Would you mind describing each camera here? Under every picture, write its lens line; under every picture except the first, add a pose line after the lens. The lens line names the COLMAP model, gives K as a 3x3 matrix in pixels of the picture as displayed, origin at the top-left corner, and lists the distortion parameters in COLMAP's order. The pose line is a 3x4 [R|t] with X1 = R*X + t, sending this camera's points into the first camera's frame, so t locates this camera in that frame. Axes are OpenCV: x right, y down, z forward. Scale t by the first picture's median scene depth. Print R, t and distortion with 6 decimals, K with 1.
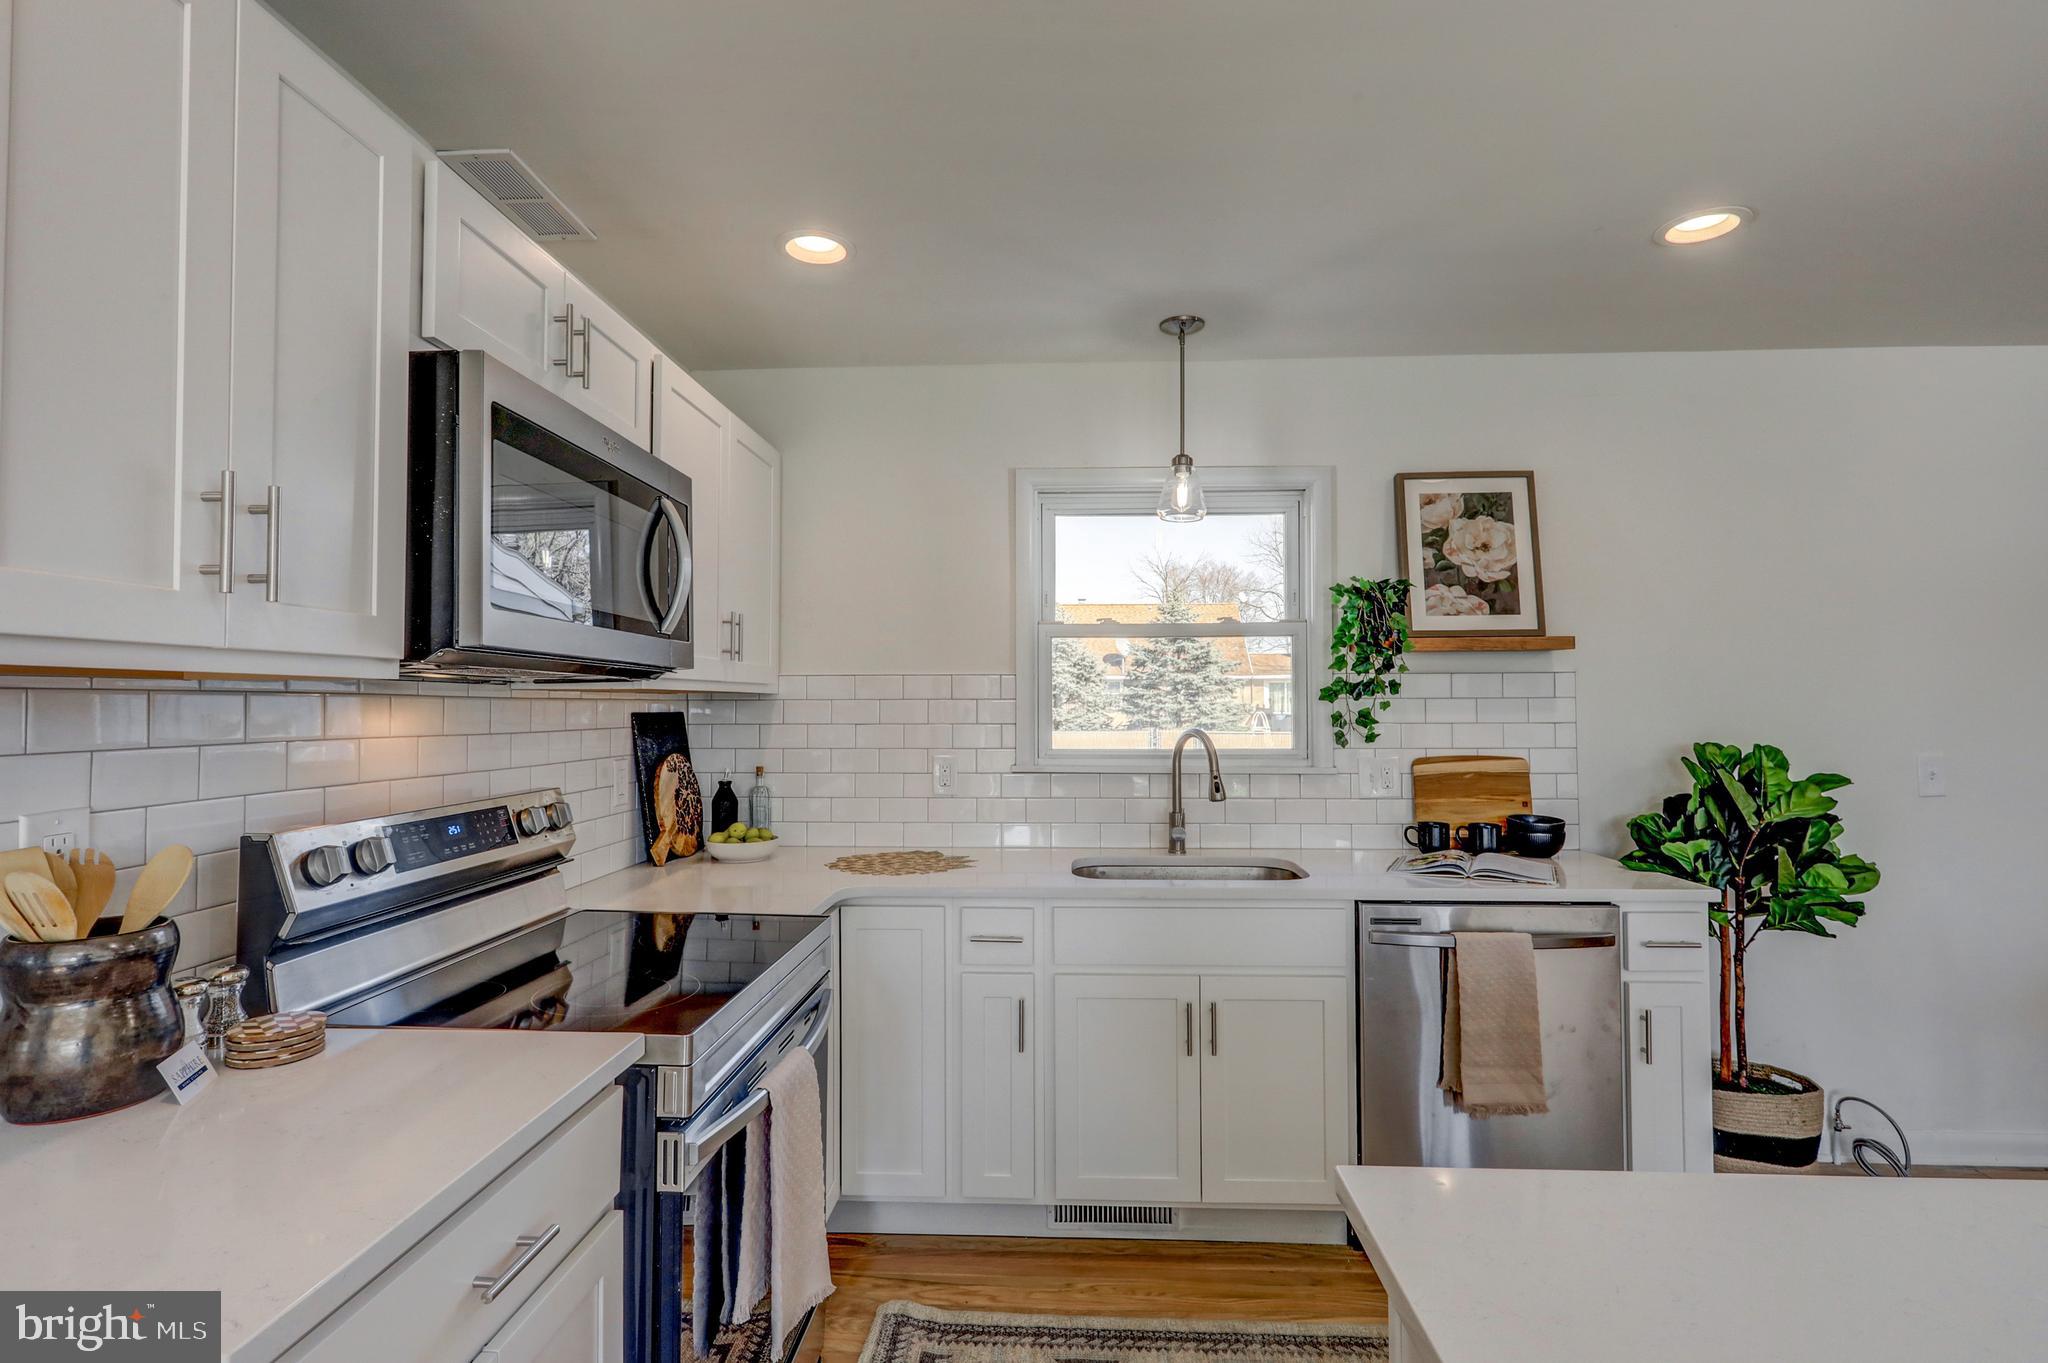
lens RADIAL K [[967.2, 0, 1031.2], [0, 967.2, 680.1], [0, 0, 1]] dist [-0.001840, -0.000031]
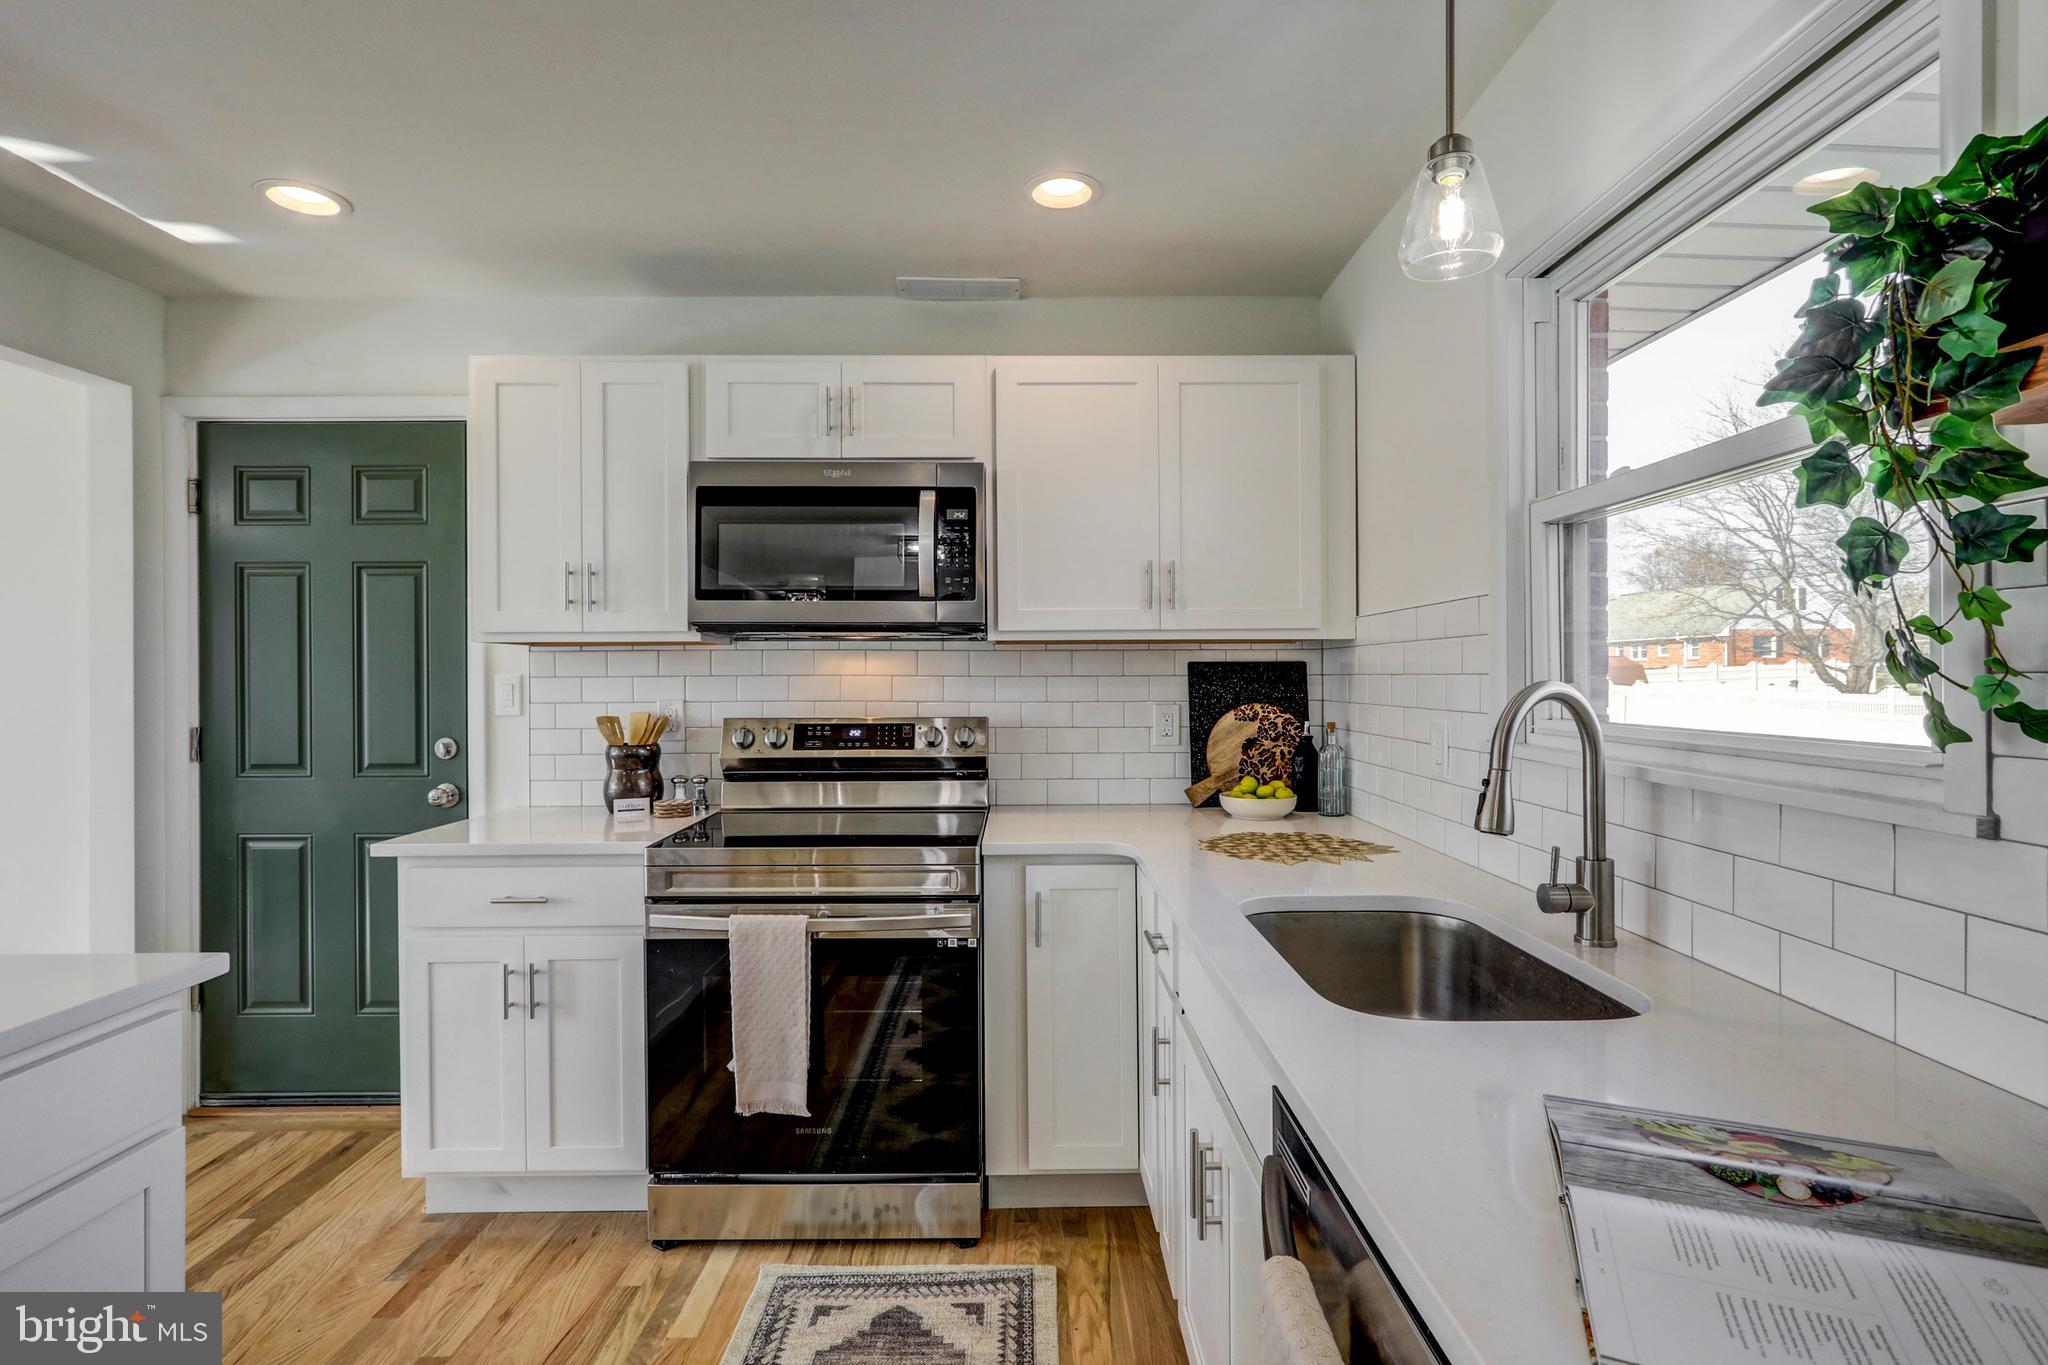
lens RADIAL K [[967.2, 0, 1031.2], [0, 967.2, 681.1], [0, 0, 1]] dist [-0.001840, -0.000031]
pose [[0.080723, 0.000557, -0.996736, 0.817241], [0.027113, 0.999629, 0.002754, 0.058586], [0.996368, -0.027246, 0.080678, 0.927730]]
